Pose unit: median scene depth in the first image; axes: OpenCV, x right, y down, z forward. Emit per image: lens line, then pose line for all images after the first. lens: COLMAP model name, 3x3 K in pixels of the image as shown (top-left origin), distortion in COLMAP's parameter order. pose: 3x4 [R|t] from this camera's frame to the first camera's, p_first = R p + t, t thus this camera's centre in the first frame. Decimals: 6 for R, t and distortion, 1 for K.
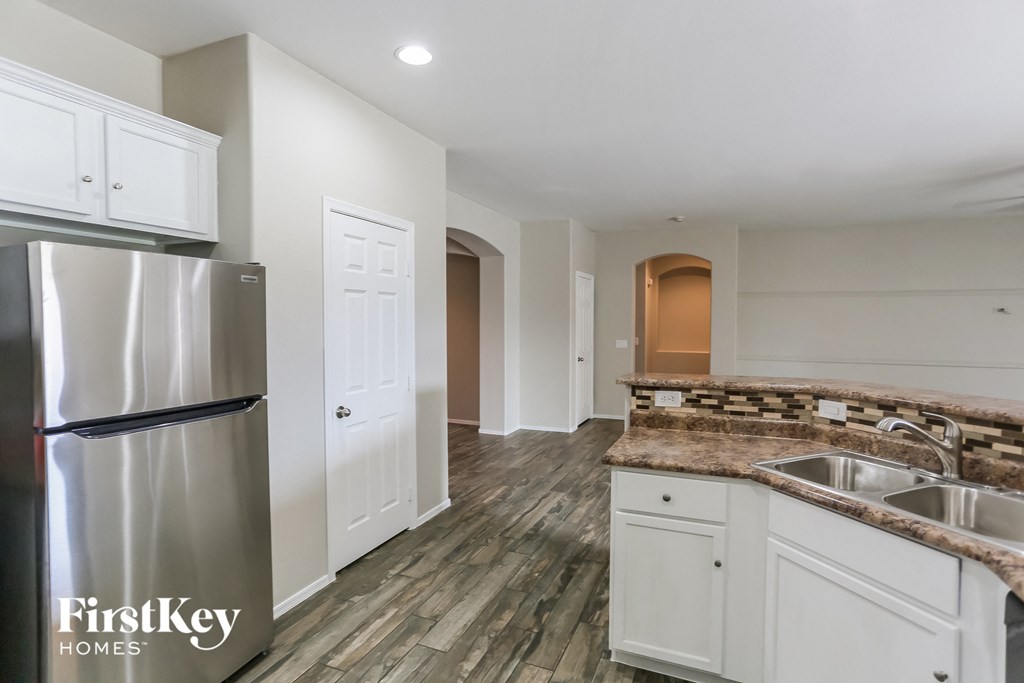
lens RADIAL K [[518.5, 0, 504.5], [0, 518.5, 336.8], [0, 0, 1]] dist [-0.009534, 0.007275]
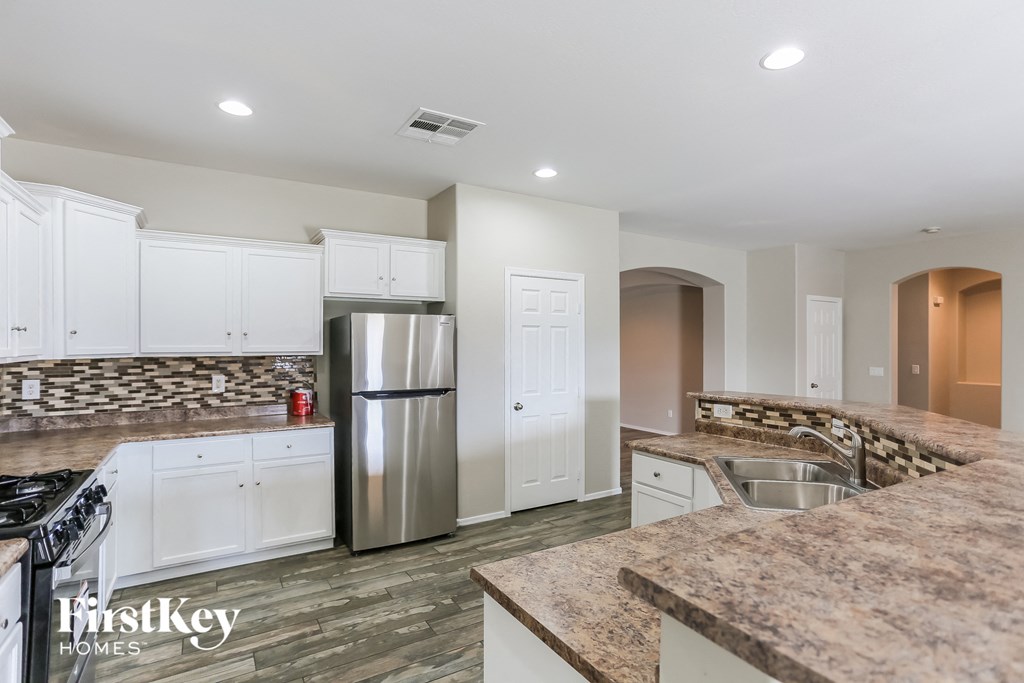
lens RADIAL K [[490.4, 0, 492.6], [0, 490.4, 343.8], [0, 0, 1]] dist [-0.005745, 0.003352]
pose [[0.813593, 0.000088, -0.581435, 0.538383], [-0.018948, 0.999473, -0.026362, 0.002082], [0.581126, 0.032464, 0.813166, -0.253916]]
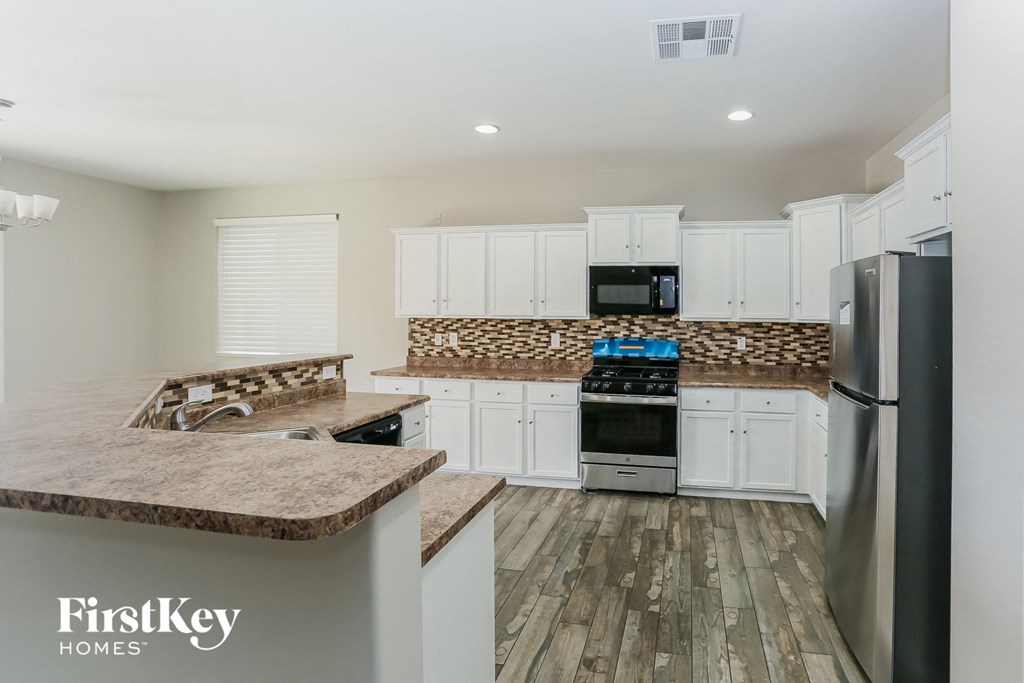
lens RADIAL K [[518.5, 0, 571.9], [0, 518.5, 307.8], [0, 0, 1]] dist [-0.009534, 0.007275]
pose [[-0.969130, -0.007673, -0.246429, 0.214373], [-0.010265, 0.999905, 0.009234, -0.027129], [0.246335, 0.011478, -0.969117, 1.523630]]
